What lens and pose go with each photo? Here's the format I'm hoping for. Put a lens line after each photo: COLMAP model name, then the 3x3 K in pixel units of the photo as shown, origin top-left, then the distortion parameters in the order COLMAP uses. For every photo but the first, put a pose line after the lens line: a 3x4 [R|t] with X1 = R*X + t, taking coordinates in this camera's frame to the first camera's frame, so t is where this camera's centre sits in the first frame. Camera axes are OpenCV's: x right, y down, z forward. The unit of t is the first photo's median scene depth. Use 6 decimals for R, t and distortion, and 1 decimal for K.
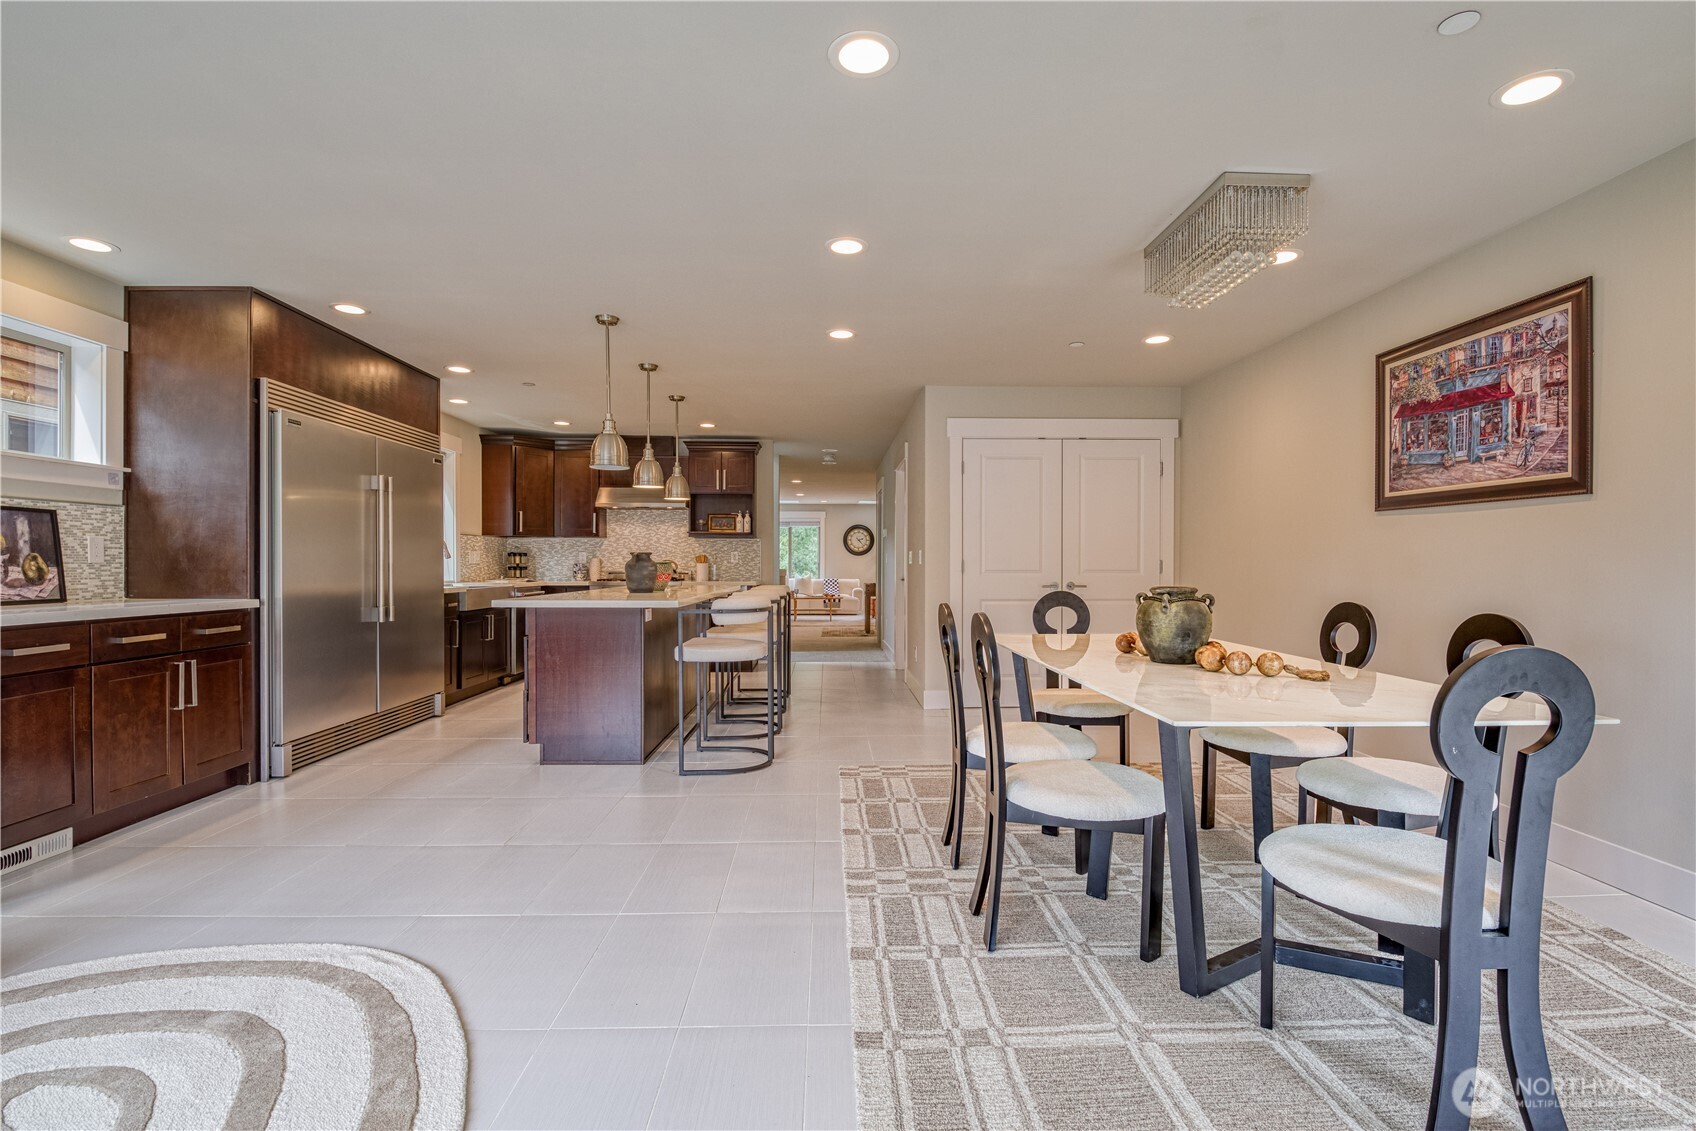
lens RADIAL K [[756.8, 0, 858.0], [0, 756.8, 574.7], [0, 0, 1]] dist [-0.014273, -0.003805]
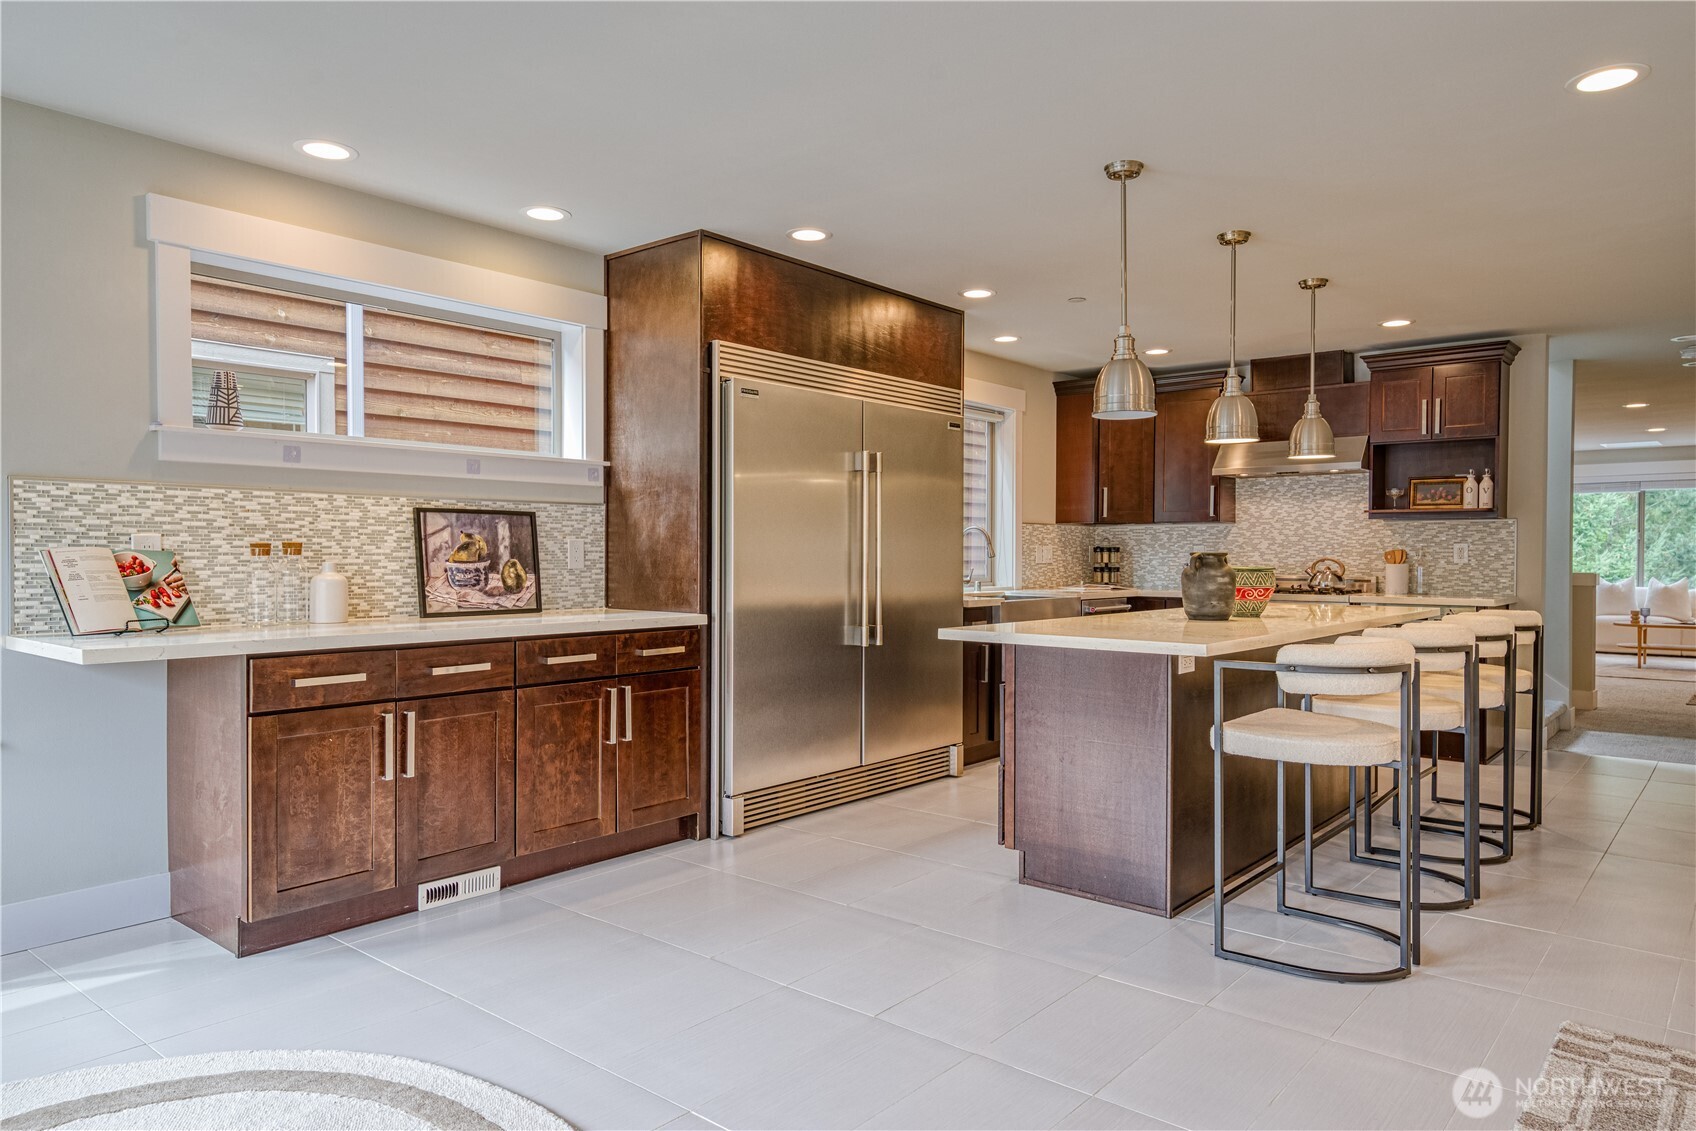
lens RADIAL K [[1081.3, 0, 860.9], [0, 1081.3, 575.3], [0, 0, 1]] dist [0.028304, -0.006270]
pose [[0.741782, 0.013420, -0.670507, 0.108349], [-0.010025, 0.999910, 0.008923, -0.021308], [0.670566, 0.000103, 0.741850, 0.234809]]
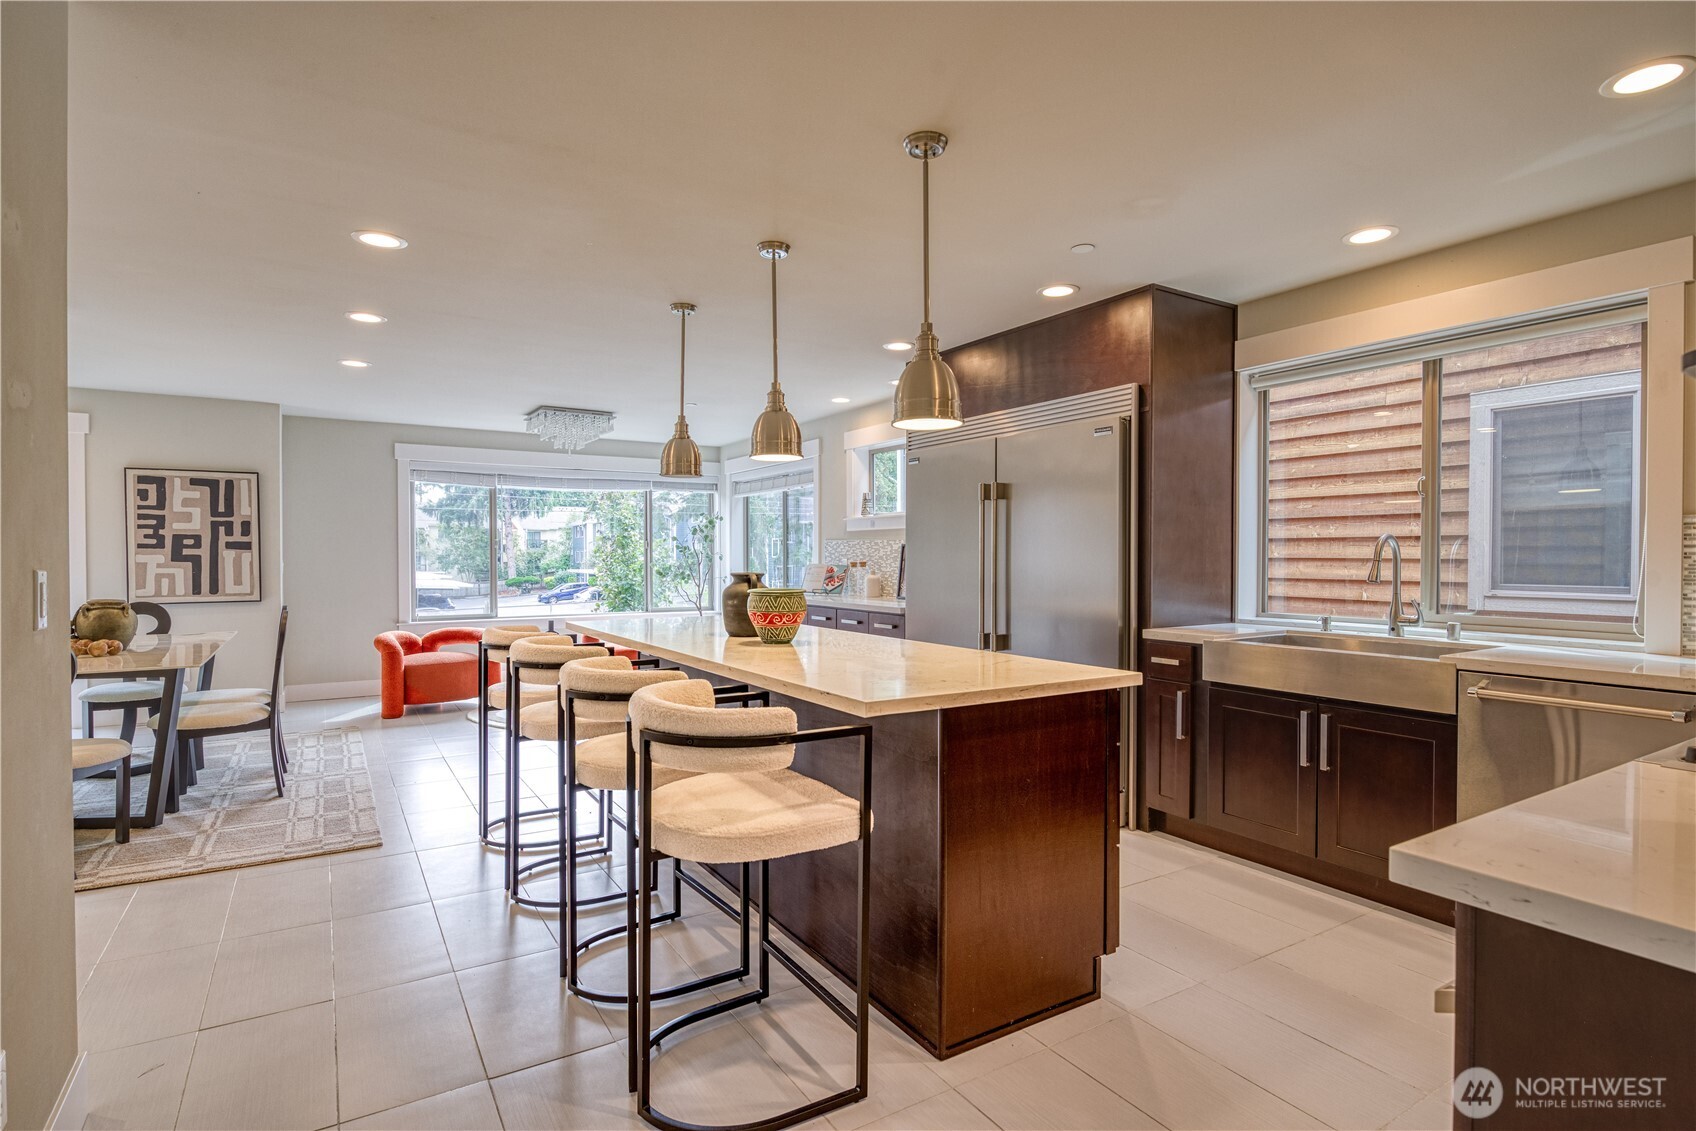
lens RADIAL K [[856.5, 0, 863.0], [0, 856.5, 565.7], [0, 0, 1]] dist [-0.005051, -0.001615]
pose [[-0.867492, 0.002343, -0.497445, -0.019301], [-0.010084, 0.999701, 0.022294, -0.068710], [0.497348, 0.024356, -0.867209, 2.176629]]
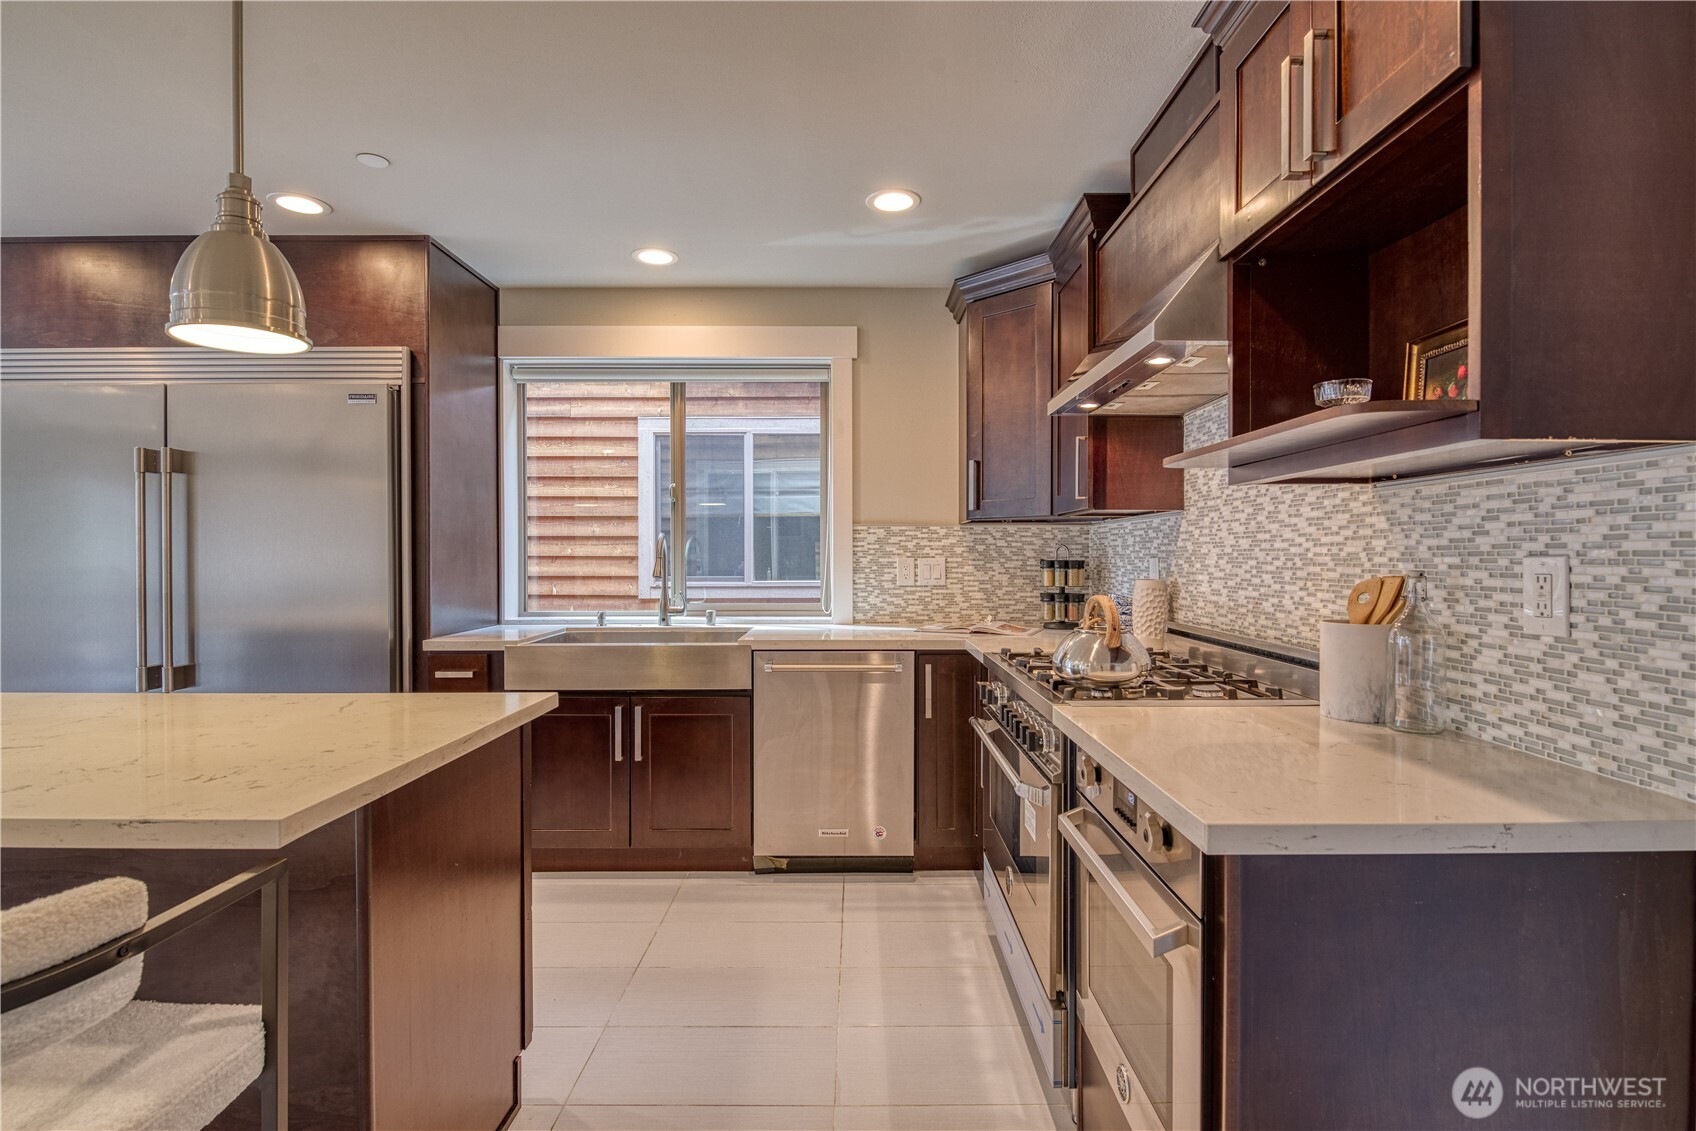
lens RADIAL K [[805.6, 0, 856.0], [0, 805.6, 561.3], [0, 0, 1]] dist [-0.013130, -0.003246]
pose [[-0.028333, 0.005268, -0.999585, -0.021202], [-0.012914, 0.999901, 0.005636, -0.064013], [0.999515, 0.013068, -0.028262, 1.946238]]
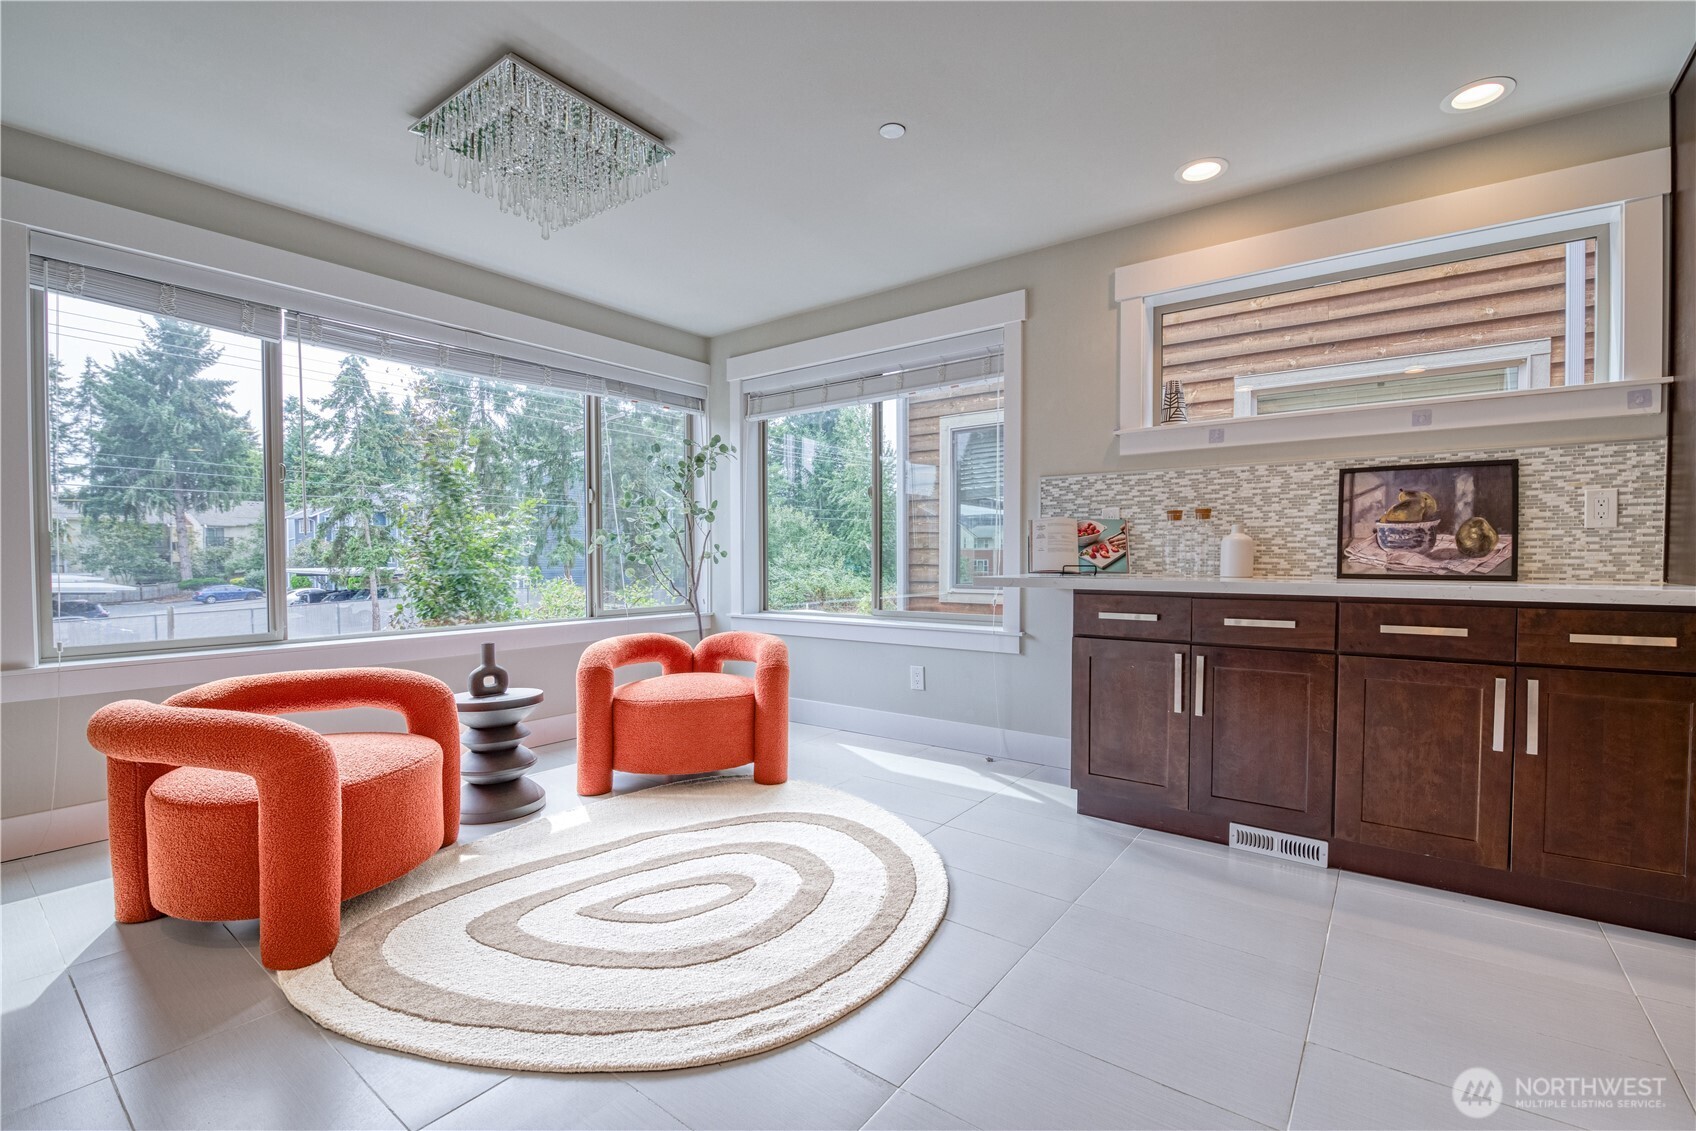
lens RADIAL K [[731.1, 0, 857.6], [0, 731.1, 578.0], [0, 0, 1]] dist [-0.010833, -0.006232]
pose [[-0.632018, 0.020004, -0.774695, -0.070877], [-0.012198, 0.999286, 0.035756, 0.014157], [0.774857, 0.032048, -0.631323, 0.822711]]
